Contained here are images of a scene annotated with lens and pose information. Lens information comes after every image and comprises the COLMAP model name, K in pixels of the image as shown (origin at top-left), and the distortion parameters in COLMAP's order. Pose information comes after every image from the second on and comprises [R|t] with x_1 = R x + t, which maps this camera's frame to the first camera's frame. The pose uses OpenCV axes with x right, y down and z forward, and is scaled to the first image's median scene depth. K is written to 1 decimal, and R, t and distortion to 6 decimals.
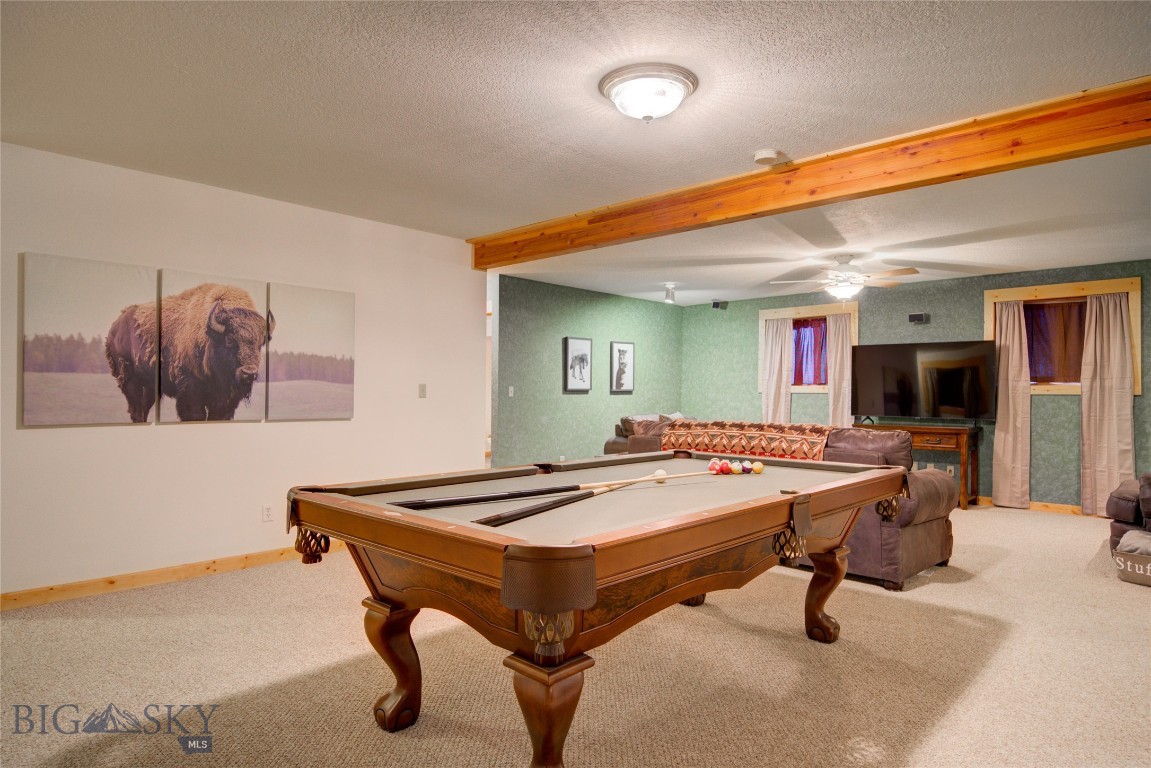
lens RADIAL K [[678.5, 0, 567.7], [0, 678.5, 388.1], [0, 0, 1]] dist [0.002545, -0.005267]
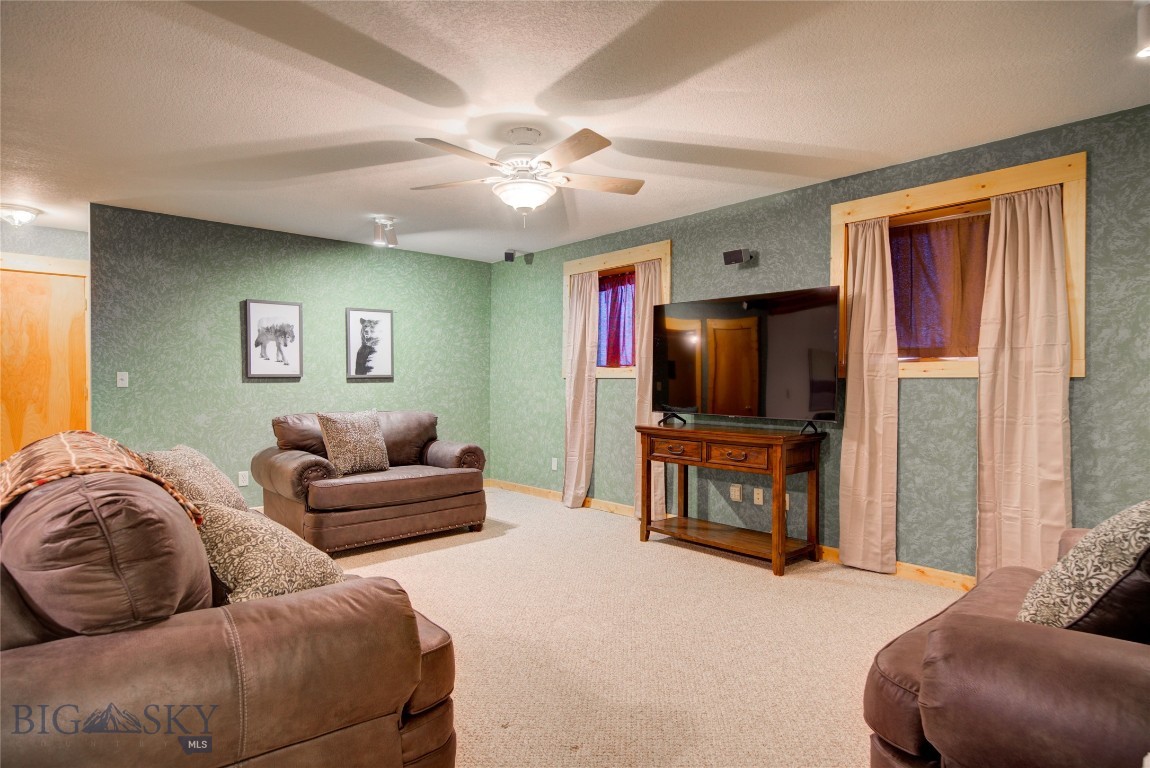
lens RADIAL K [[632.9, 0, 575.7], [0, 632.9, 387.5], [0, 0, 1]] dist [0.015745, -0.012214]
pose [[0.997060, -0.006234, -0.076376, 0.444589], [0.007758, 0.999776, 0.019671, 0.004624], [0.076237, -0.020206, 0.996885, 0.433512]]
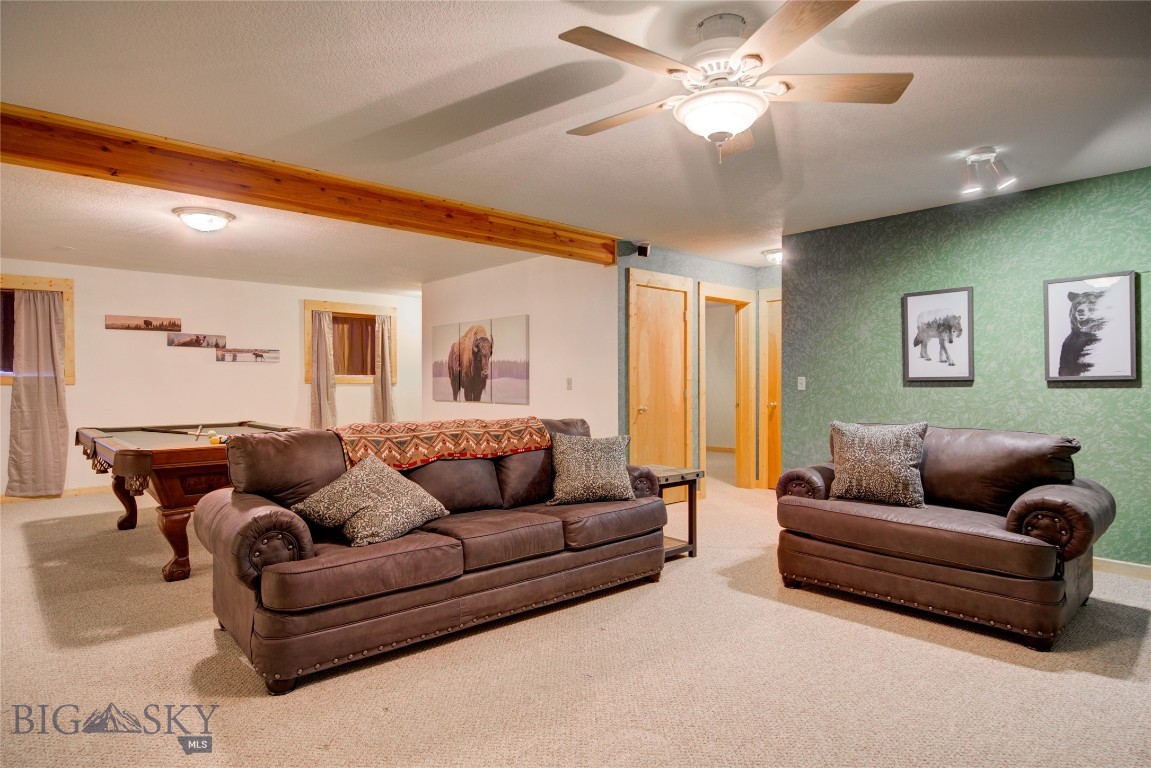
lens RADIAL K [[633.5, 0, 569.4], [0, 633.5, 388.6], [0, 0, 1]] dist [0.015745, -0.012214]
pose [[-0.078851, 0.000750, -0.996886, 0.701440], [0.008191, 0.999966, 0.000104, 0.009645], [0.996853, -0.008158, -0.078855, 0.853186]]
